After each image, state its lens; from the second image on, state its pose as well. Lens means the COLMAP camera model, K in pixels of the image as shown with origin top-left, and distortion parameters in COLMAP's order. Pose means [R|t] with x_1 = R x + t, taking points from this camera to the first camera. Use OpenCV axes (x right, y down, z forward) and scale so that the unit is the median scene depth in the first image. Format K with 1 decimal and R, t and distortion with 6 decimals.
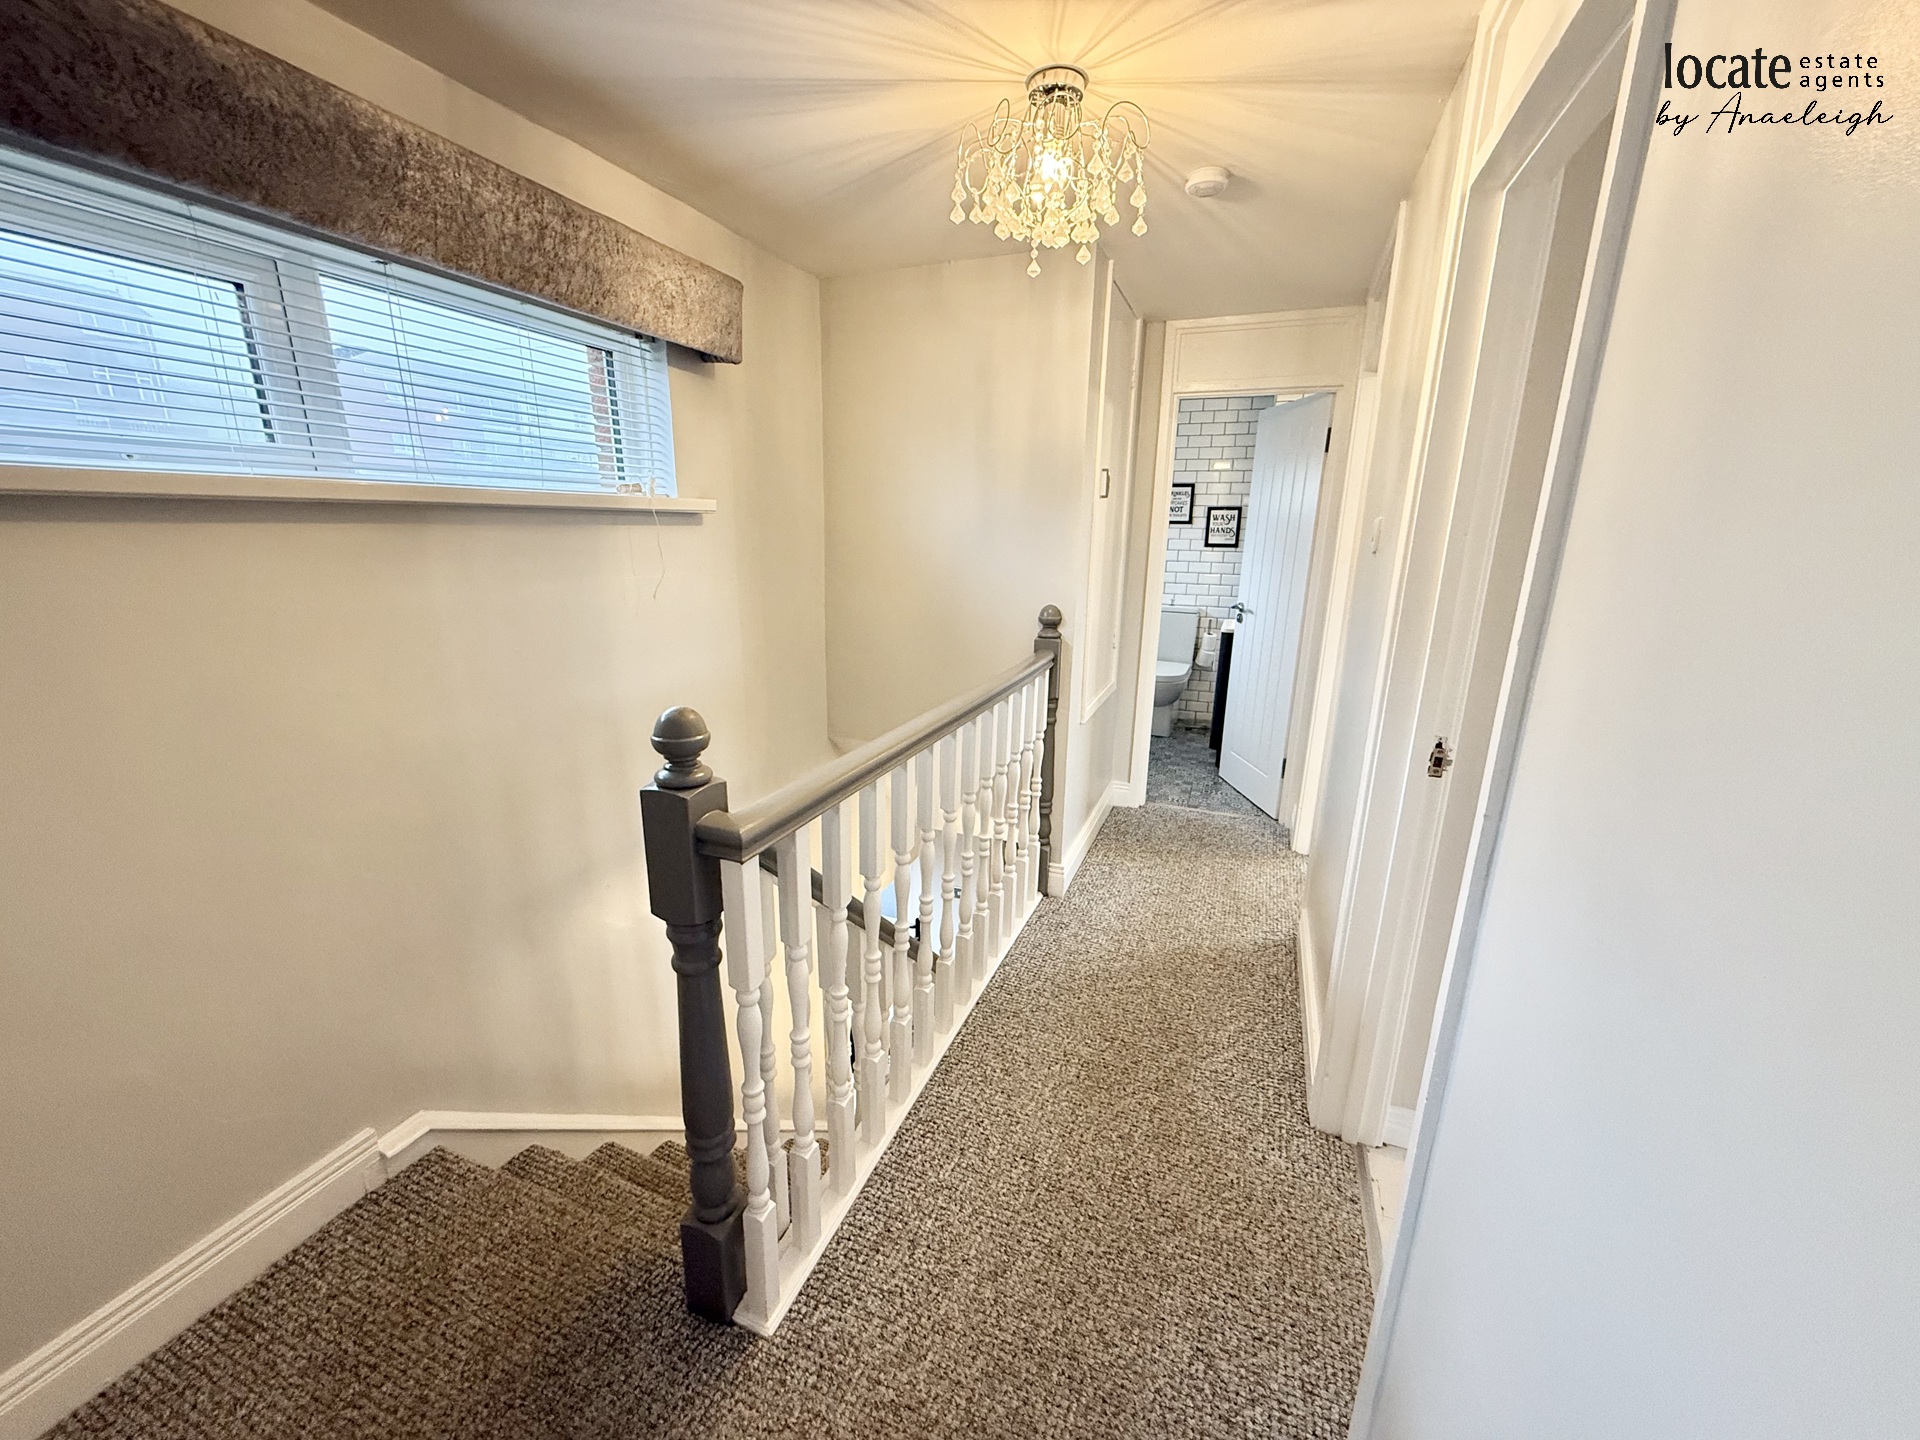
lens RADIAL K [[760.9, 0, 953.9], [0, 760.9, 720.6], [0, 0, 1]] dist [0.001316, -0.000337]
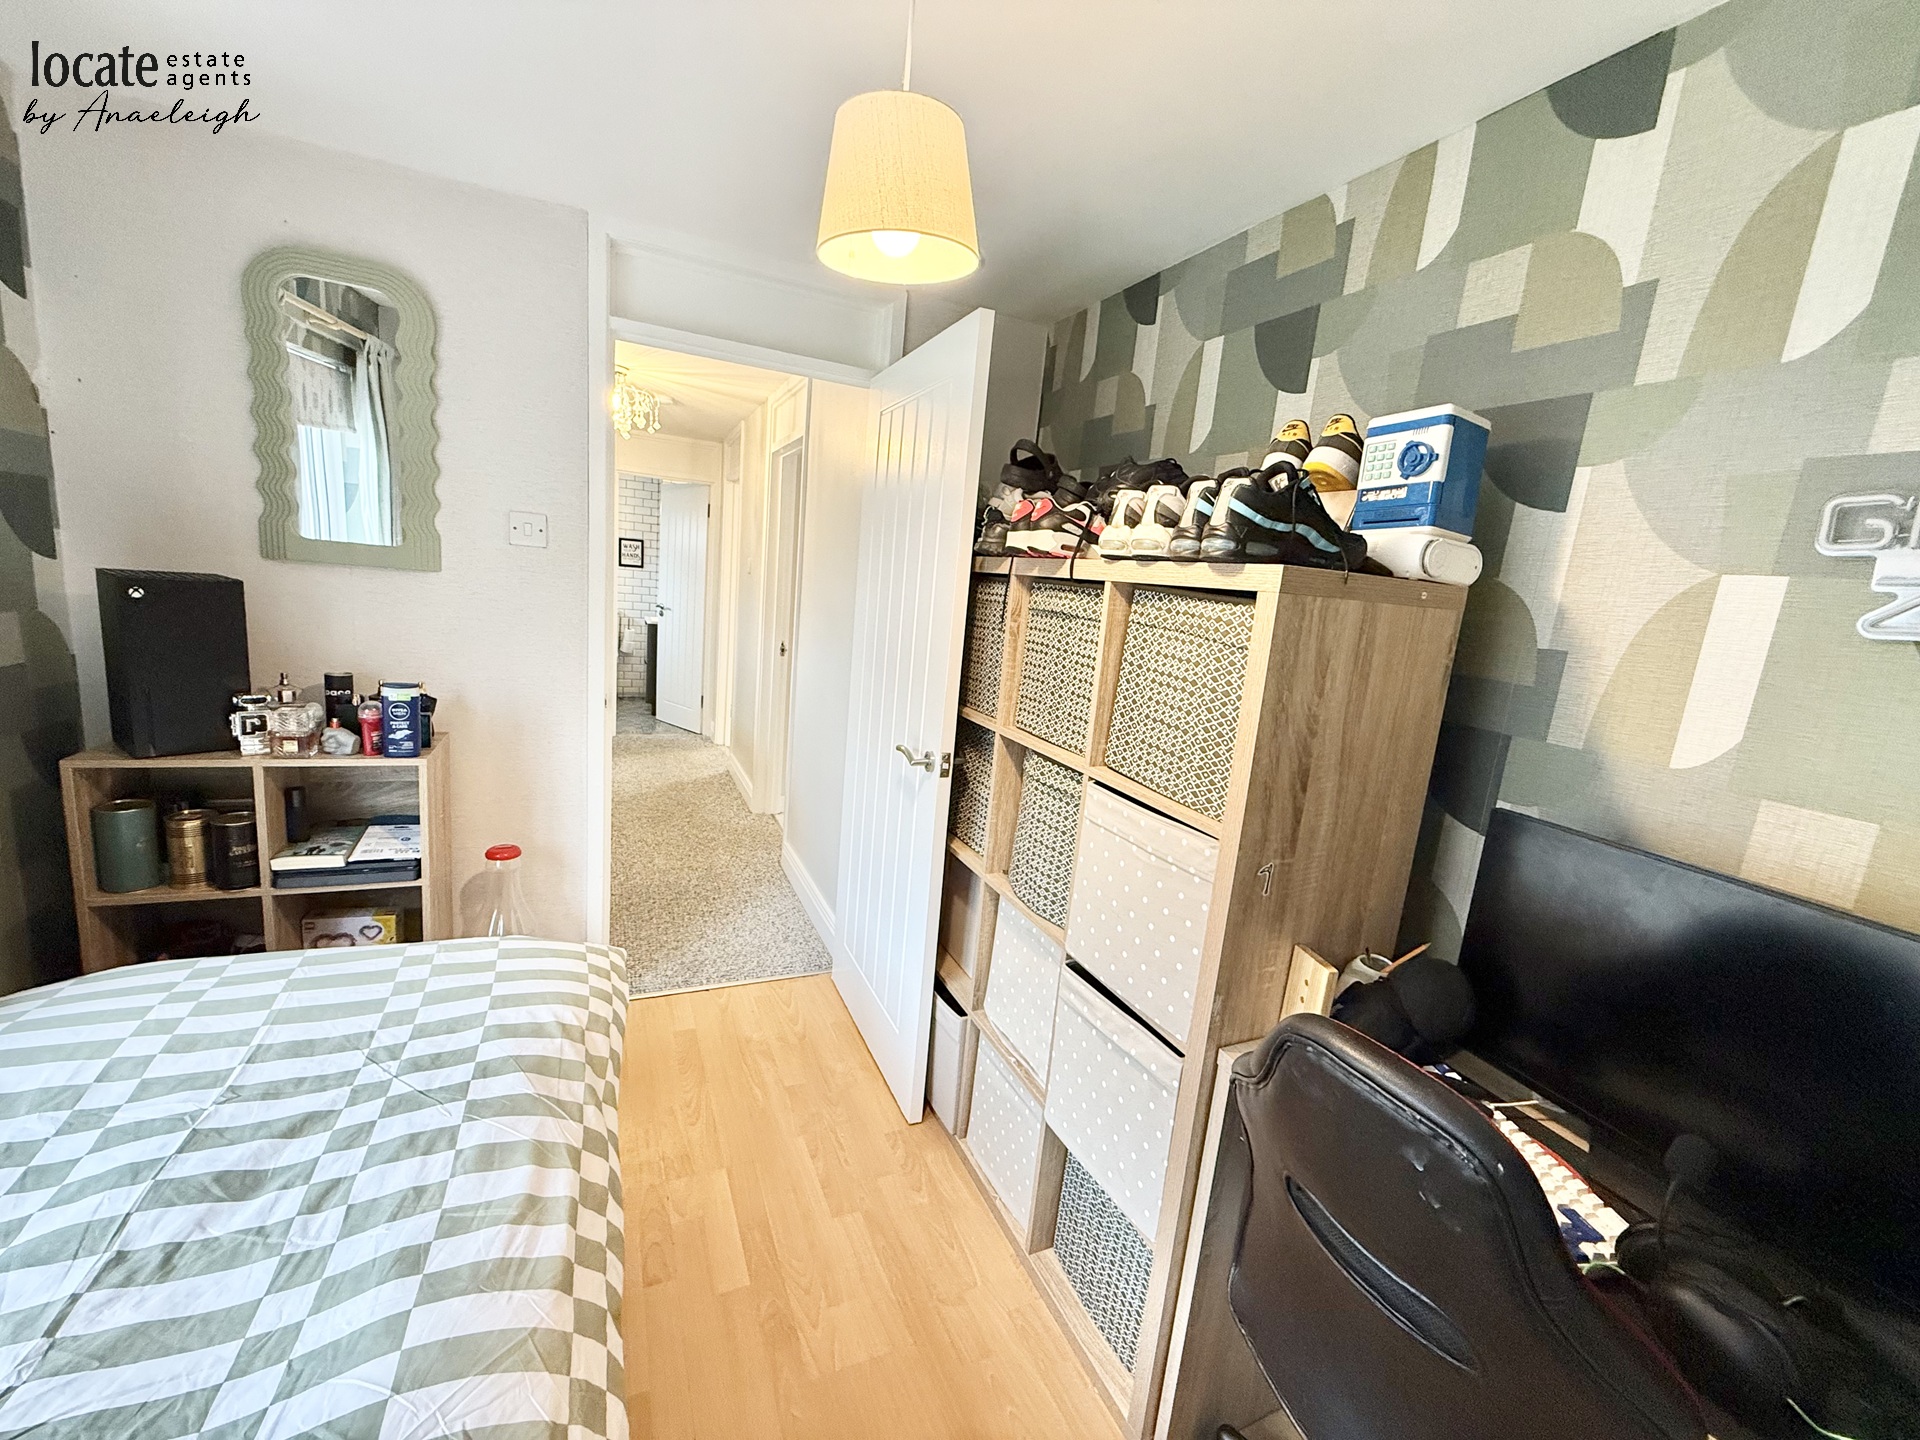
lens RADIAL K [[760.9, 0, 953.9], [0, 760.9, 720.6], [0, 0, 1]] dist [0.001316, -0.000337]
pose [[0.694097, -0.079045, 0.715528, -0.258907], [0.099824, 0.994919, 0.013075, 0.092375], [-0.712926, 0.062351, 0.698461, -0.378042]]
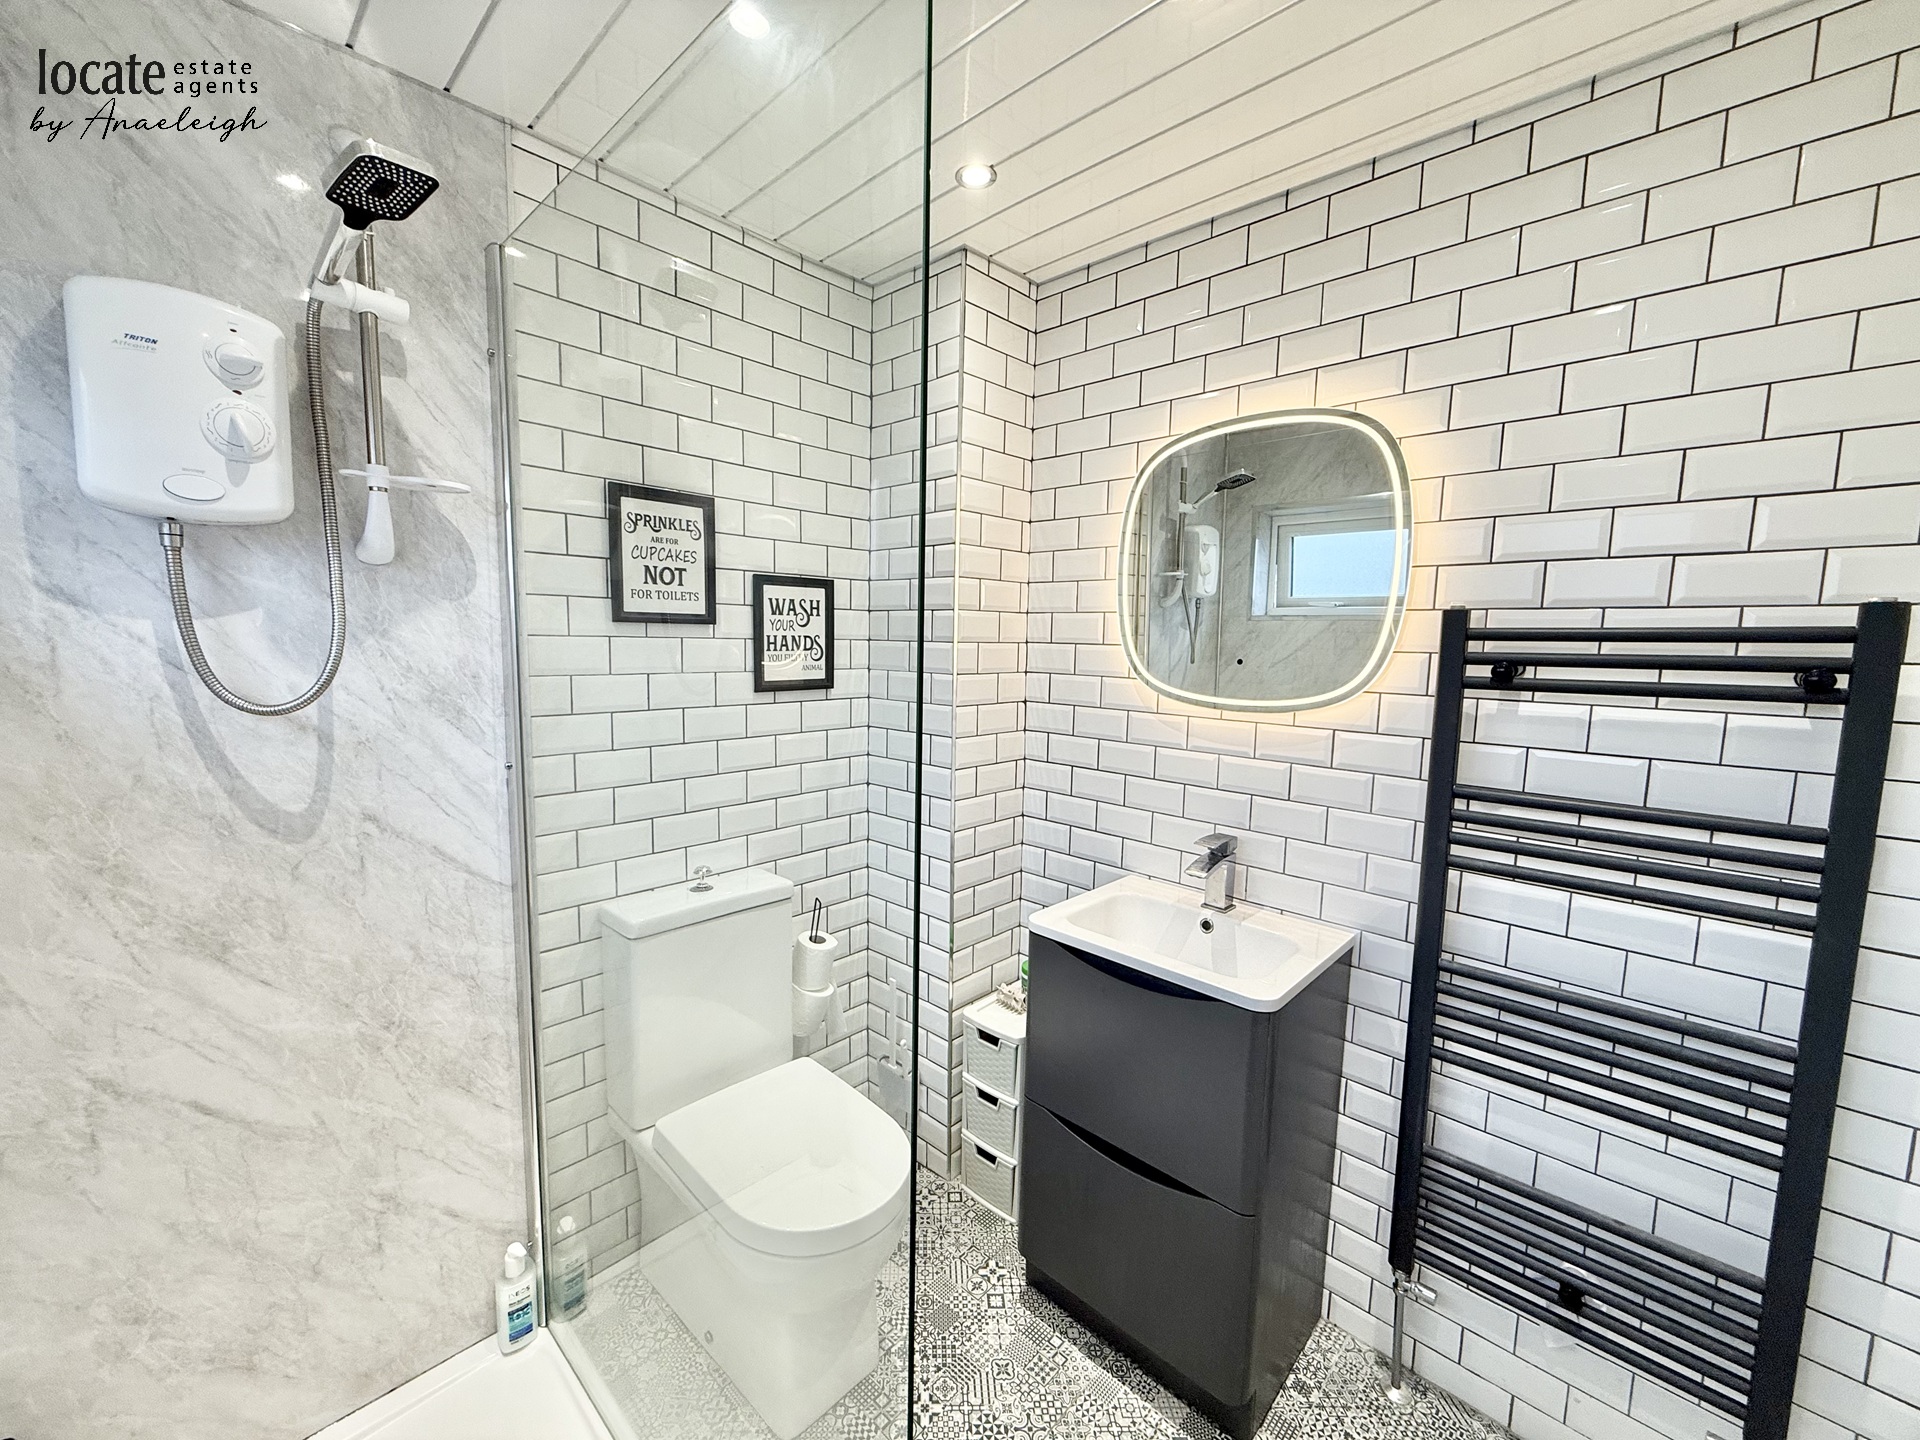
lens RADIAL K [[760.9, 0, 953.9], [0, 760.9, 720.6], [0, 0, 1]] dist [0.001316, -0.000337]
pose [[0.380587, -0.110477, 0.918122, 0.057774], [0.220586, 0.975024, 0.025885, -0.208197], [-0.898051, 0.192674, 0.395451, 0.803472]]
